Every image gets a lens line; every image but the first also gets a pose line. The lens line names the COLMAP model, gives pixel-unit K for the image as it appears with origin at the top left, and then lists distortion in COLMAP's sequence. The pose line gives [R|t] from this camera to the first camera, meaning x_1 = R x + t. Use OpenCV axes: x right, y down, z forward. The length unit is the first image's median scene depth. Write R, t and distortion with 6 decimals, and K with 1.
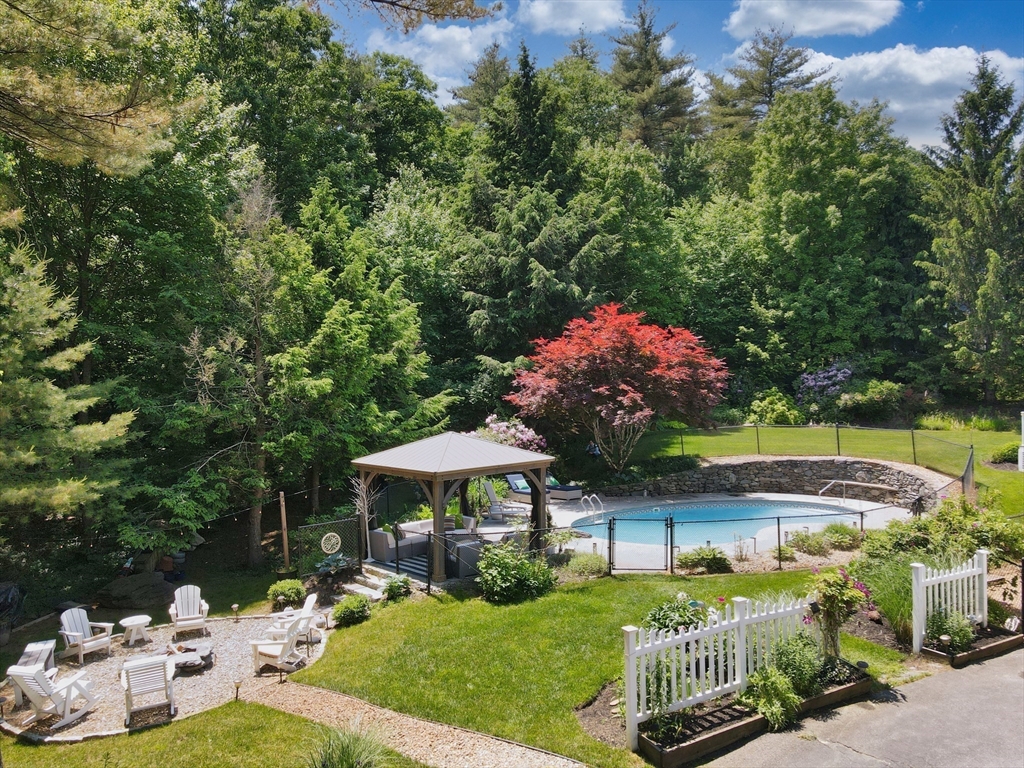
lens RADIAL K [[747.7, 0, 504.8], [0, 747.7, 384.8], [0, 0, 1]] dist [0.005487, 0.012766]
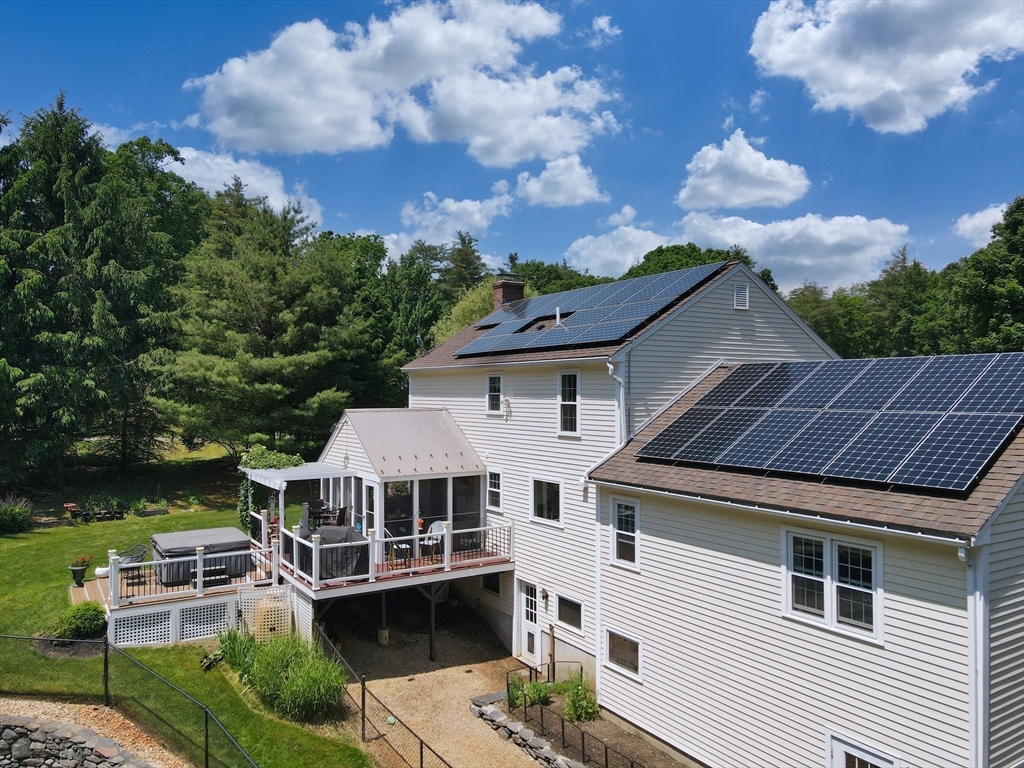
lens RADIAL K [[748.8, 0, 512.0], [0, 748.8, 384.0], [0, 0, 1]] dist [0.015038, -0.005301]
pose [[-0.060045, 0.010434, 0.998141, 0.001604], [-0.002709, 0.999940, -0.010616, -0.092634], [-0.998192, -0.003341, -0.060013, 0.576124]]
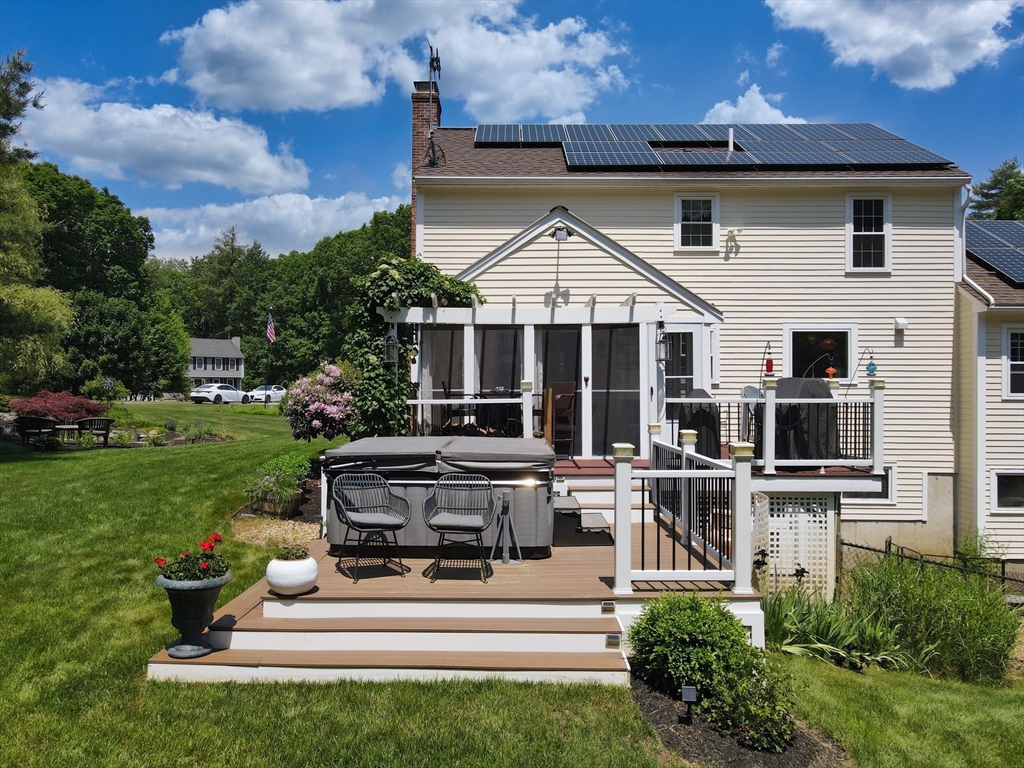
lens RADIAL K [[747.7, 0, 504.8], [0, 747.7, 384.8], [0, 0, 1]] dist [0.005487, 0.012766]
pose [[-0.868533, 0.001250, 0.495630, 0.533086], [-0.003936, 0.999948, -0.009419, 0.017694], [-0.495616, -0.010132, -0.868483, 1.027199]]
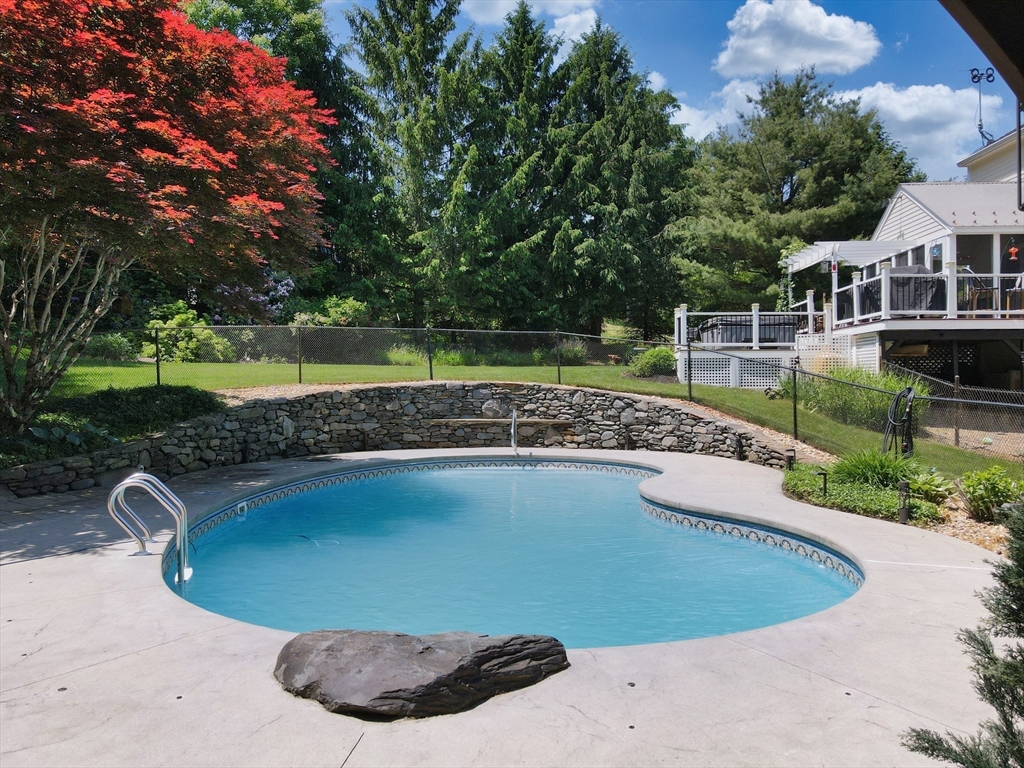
lens RADIAL K [[747.7, 0, 504.8], [0, 747.7, 384.8], [0, 0, 1]] dist [0.005487, 0.012766]
pose [[0.525027, 0.001910, 0.851083, -0.024713], [-0.004557, 0.999989, 0.000567, 0.096780], [-0.851073, -0.004176, 0.525031, 0.637040]]
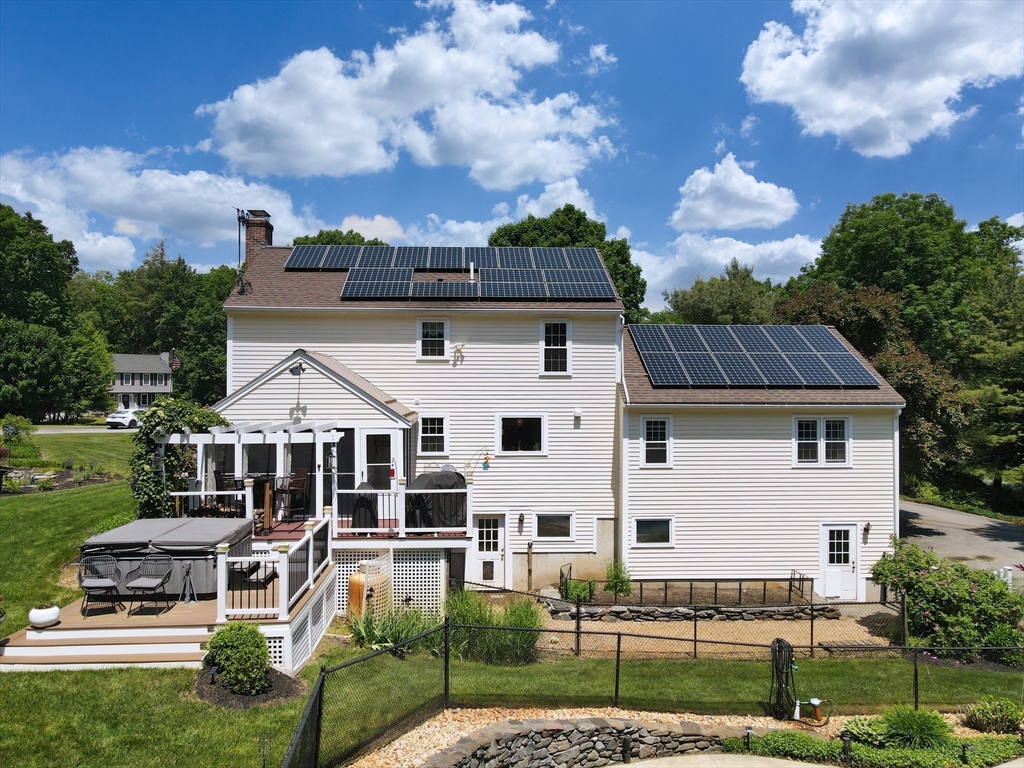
lens RADIAL K [[747.7, 0, 504.8], [0, 747.7, 384.8], [0, 0, 1]] dist [0.005487, 0.012766]
pose [[-0.897772, 0.002284, 0.440454, 0.315132], [-0.002359, 0.999947, -0.009995, -0.044158], [-0.440454, -0.010012, -0.897720, 1.117564]]
